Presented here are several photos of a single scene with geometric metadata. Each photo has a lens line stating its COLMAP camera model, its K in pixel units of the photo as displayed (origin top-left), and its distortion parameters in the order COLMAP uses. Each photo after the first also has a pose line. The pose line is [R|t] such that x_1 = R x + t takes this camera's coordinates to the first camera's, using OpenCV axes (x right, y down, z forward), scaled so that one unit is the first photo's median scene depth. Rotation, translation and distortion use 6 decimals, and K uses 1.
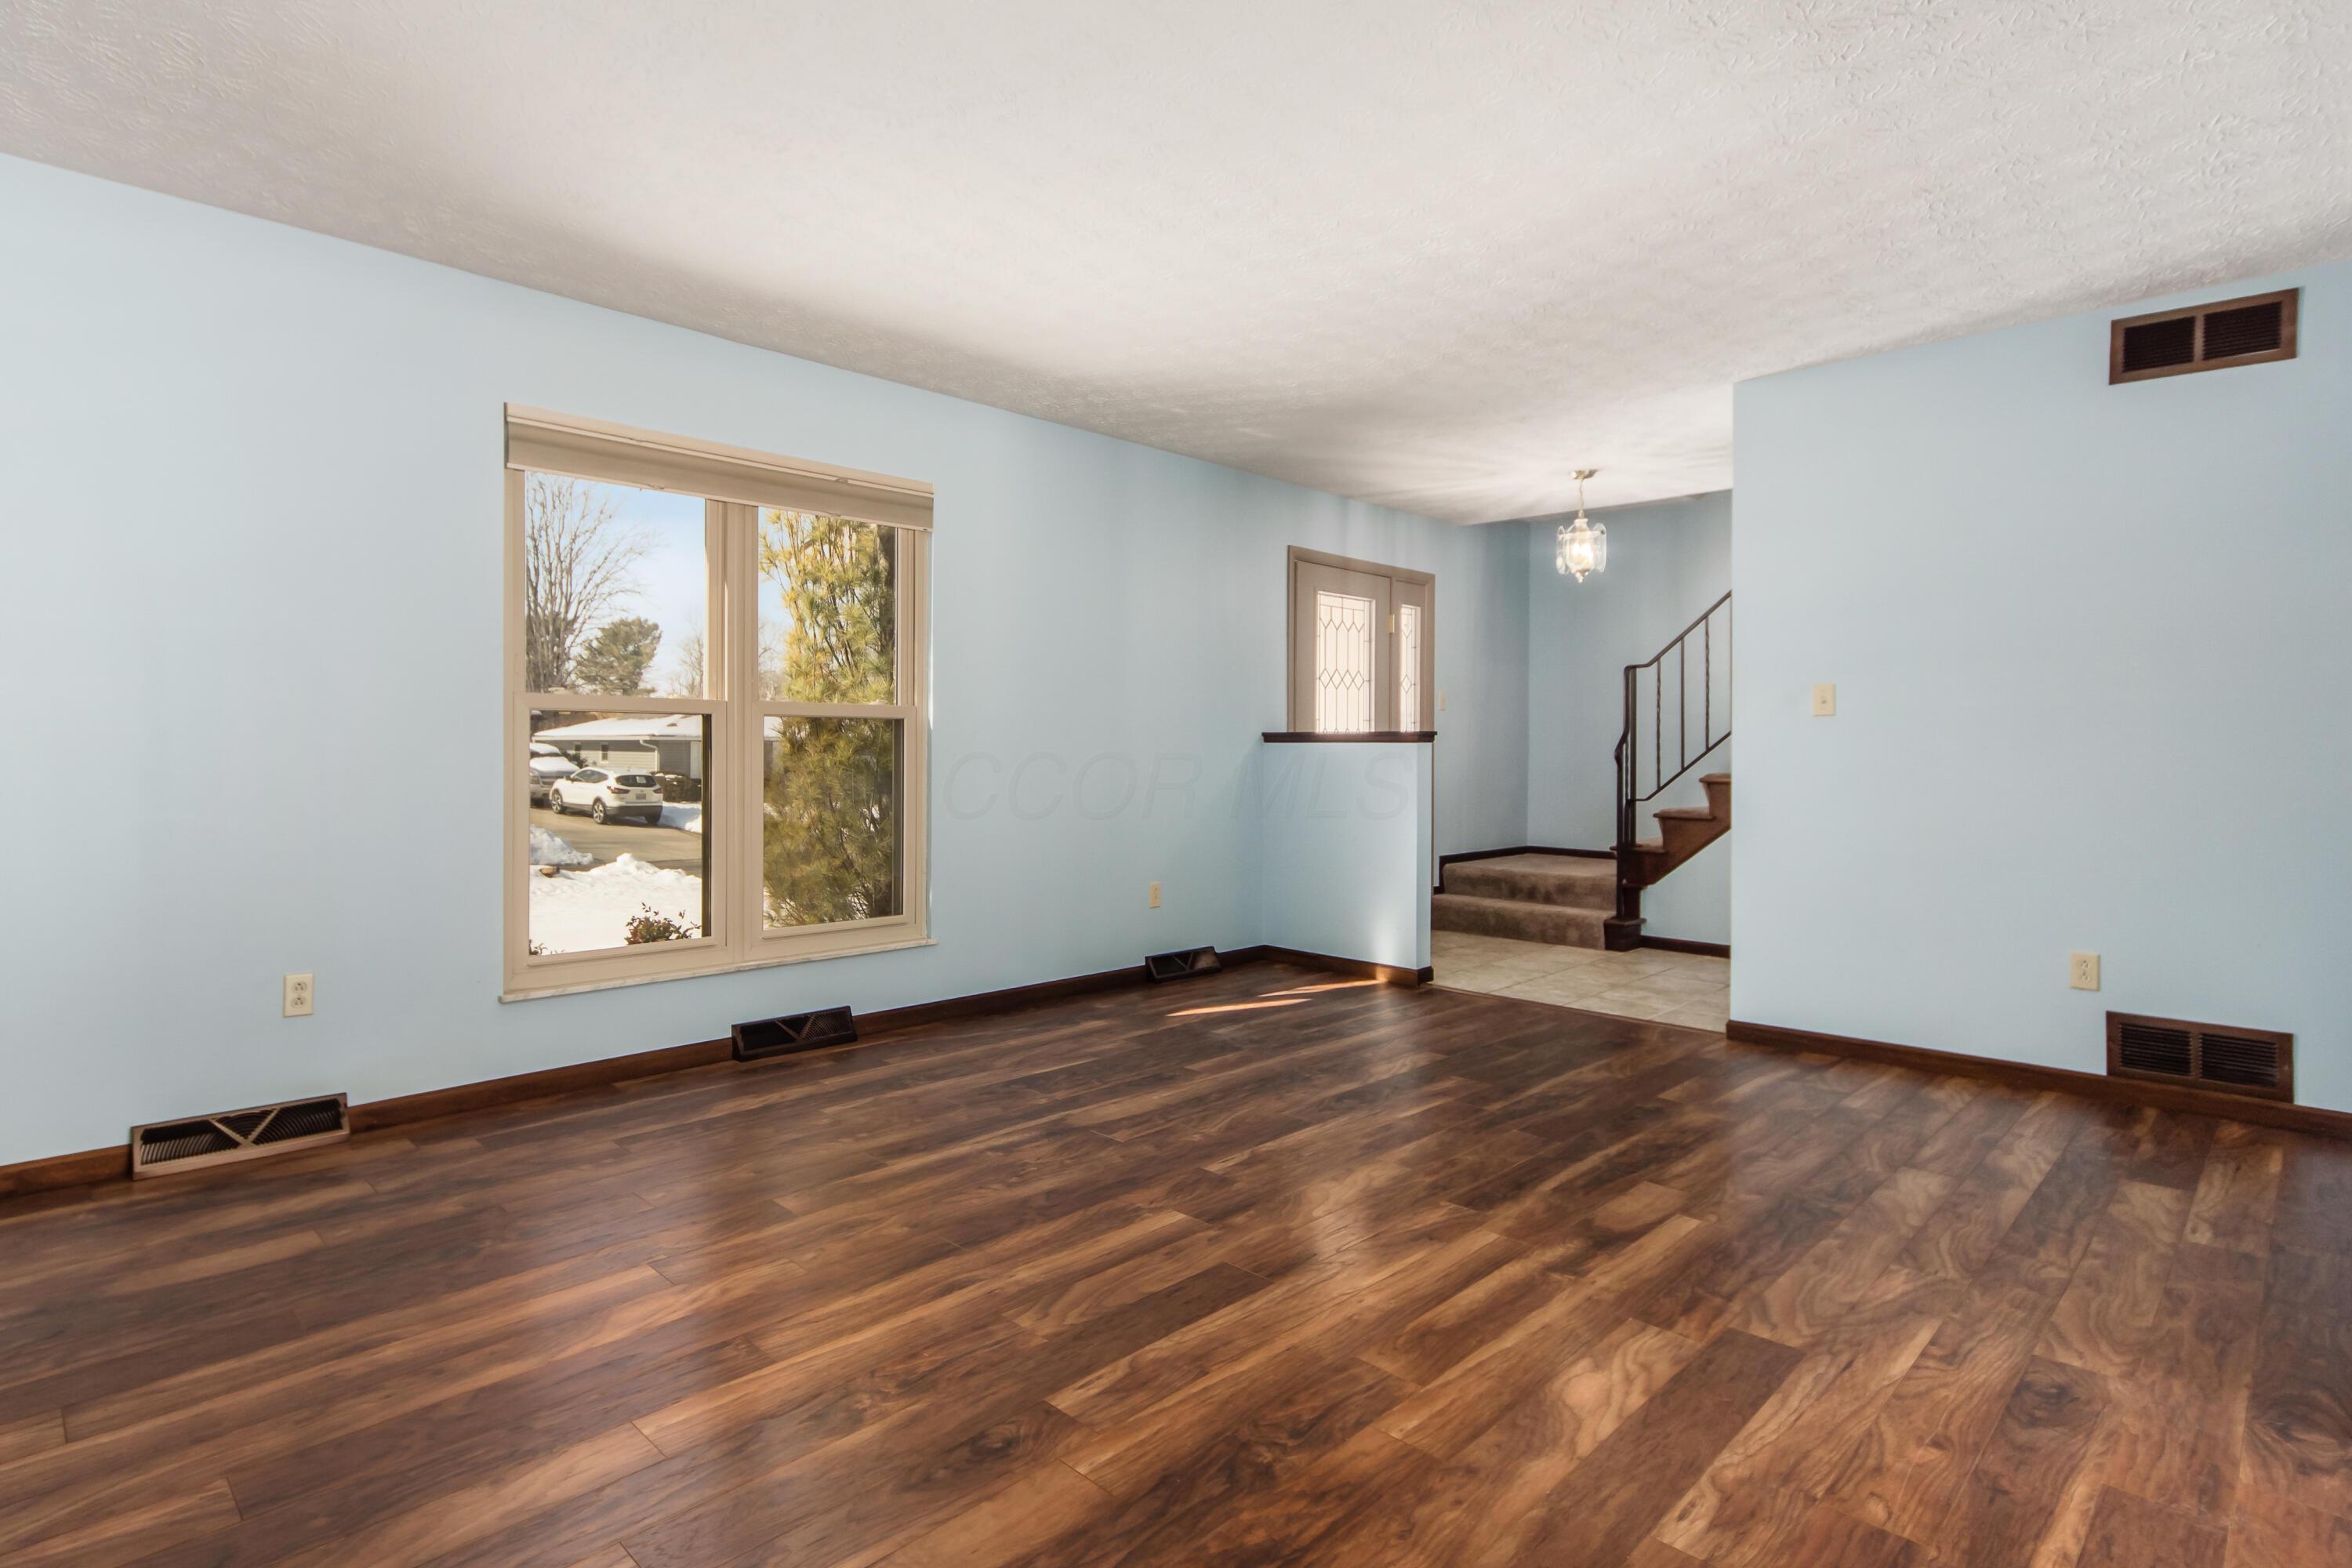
lens RADIAL K [[1180.8, 0, 1079.0], [0, 1180.8, 779.0], [0, 0, 1]] dist [-0.000858, 0.000114]
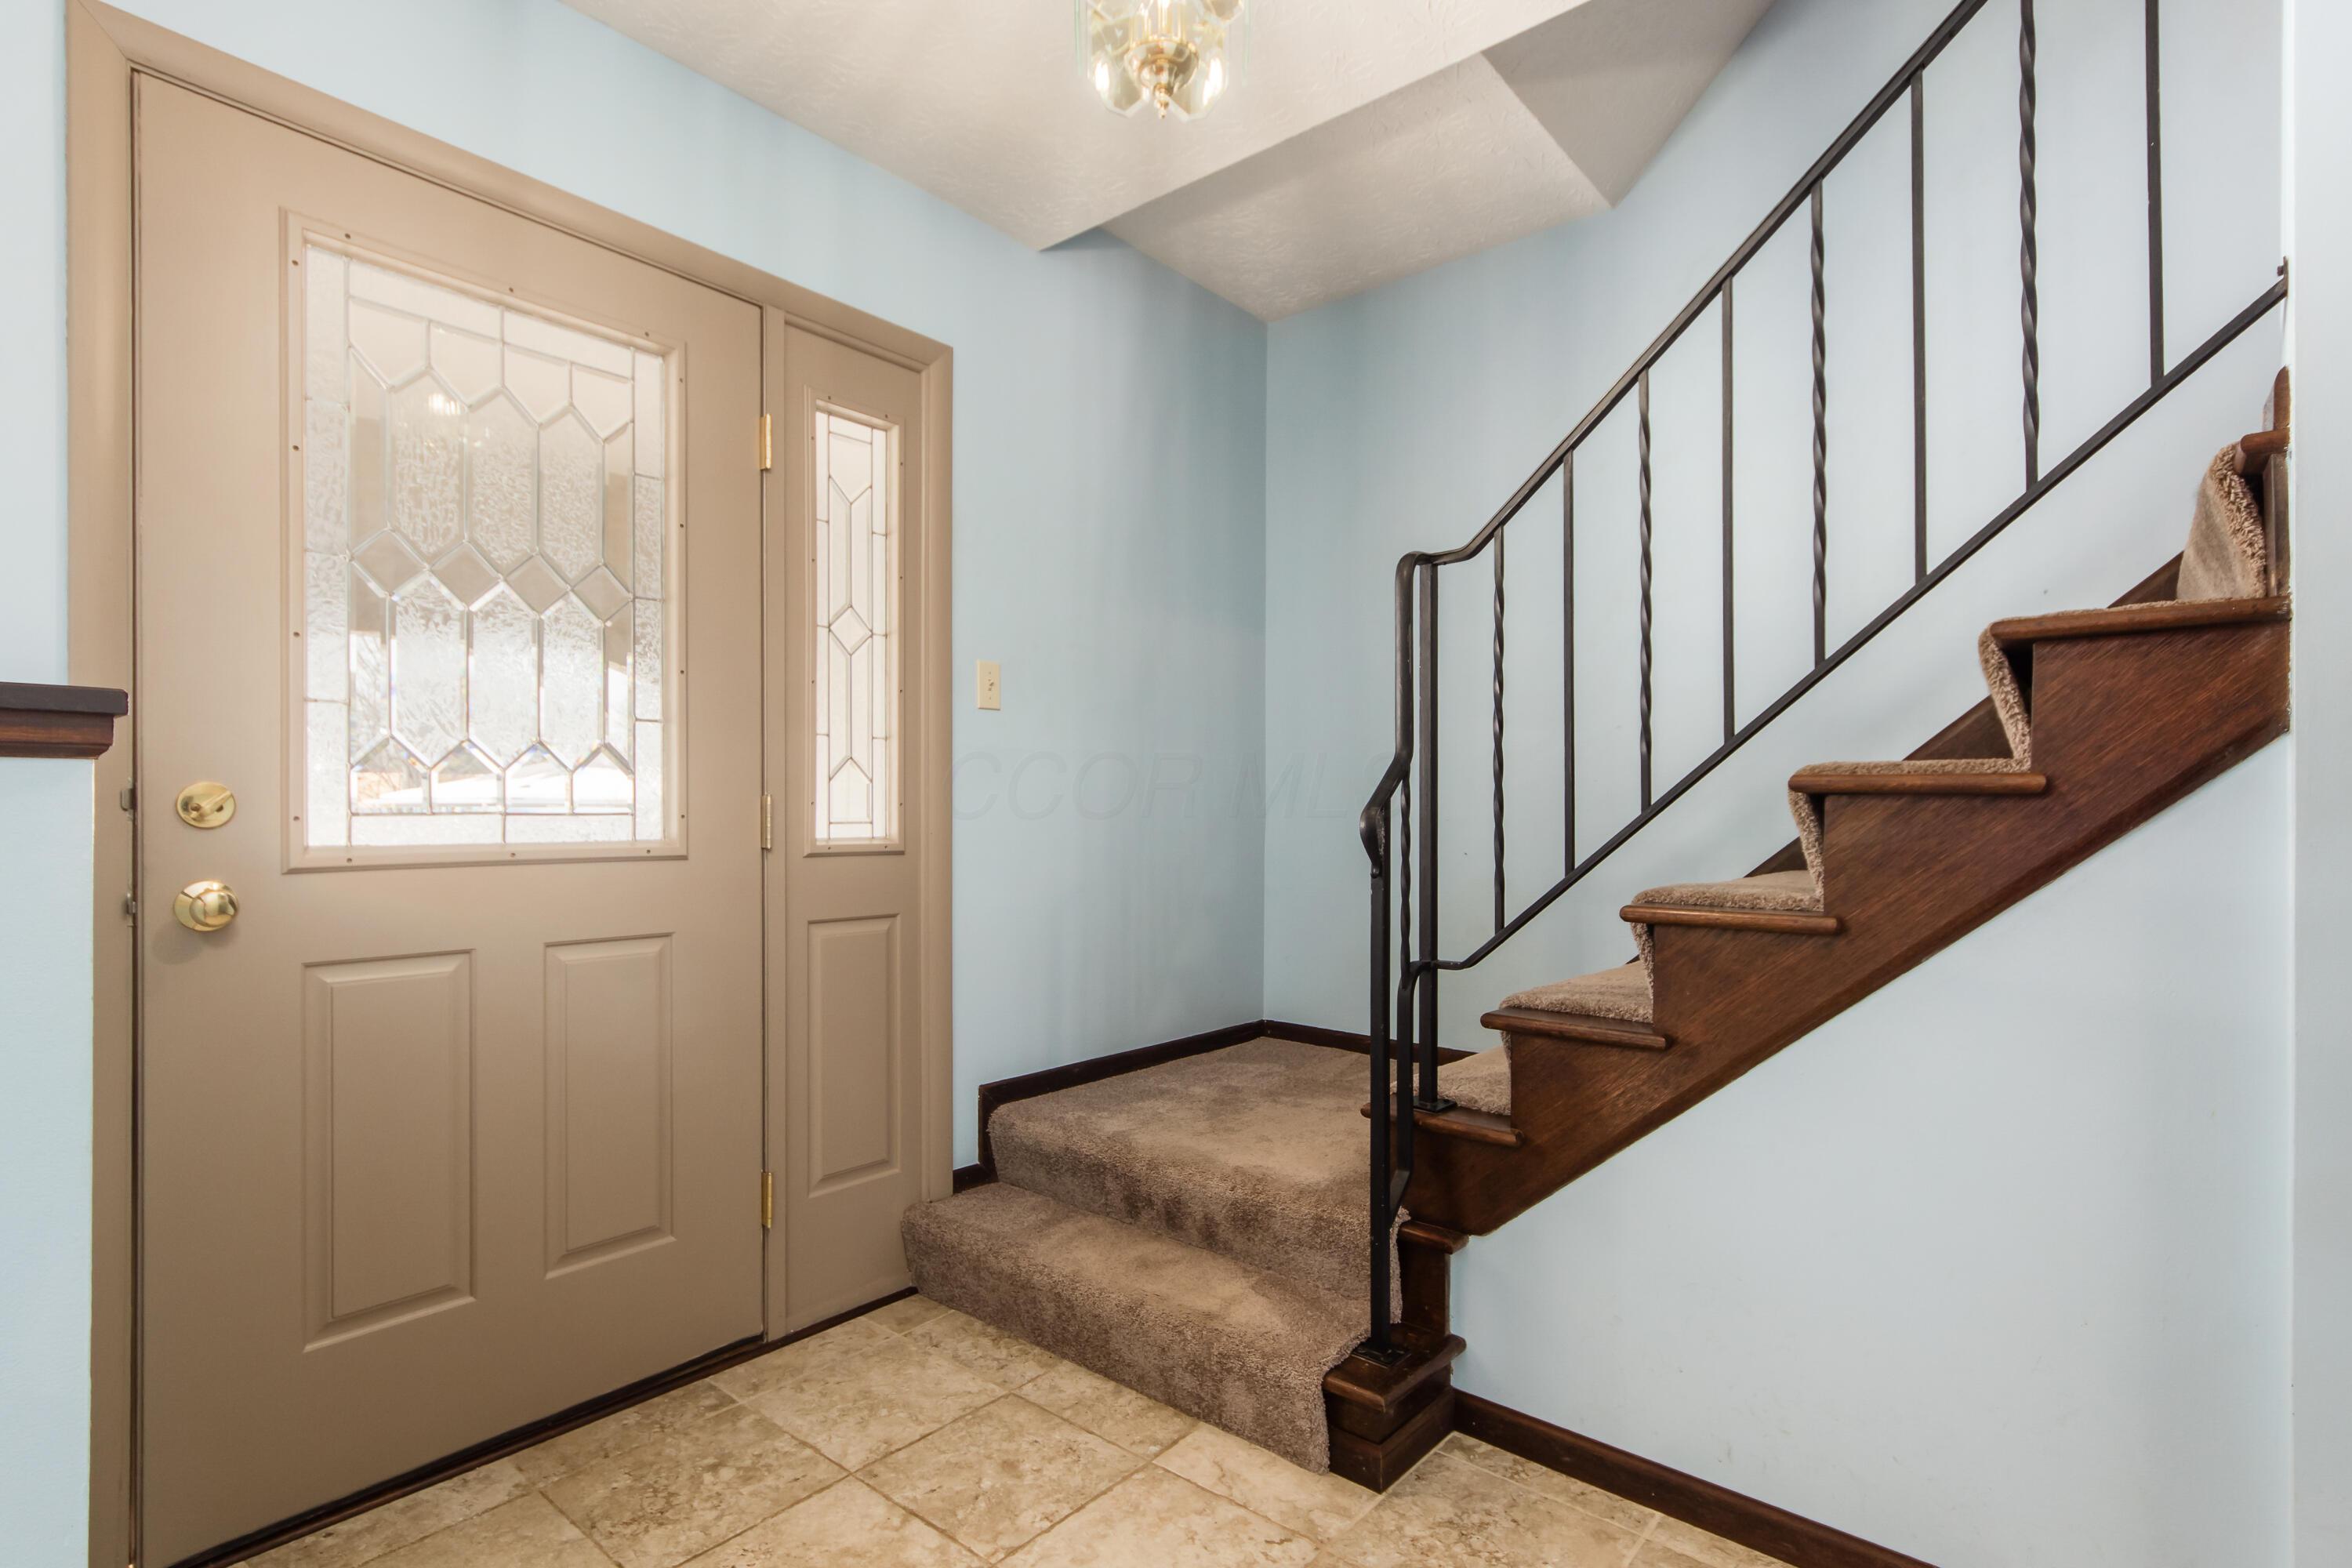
lens RADIAL K [[1110.1, 0, 1171.1], [0, 1110.1, 823.5], [0, 0, 1]] dist [0.000452, -0.000008]
pose [[0.993470, -0.000046, 0.114096, 0.672189], [0.002367, 0.999793, -0.020208, -0.027403], [-0.114072, 0.020346, 0.993264, 1.299073]]
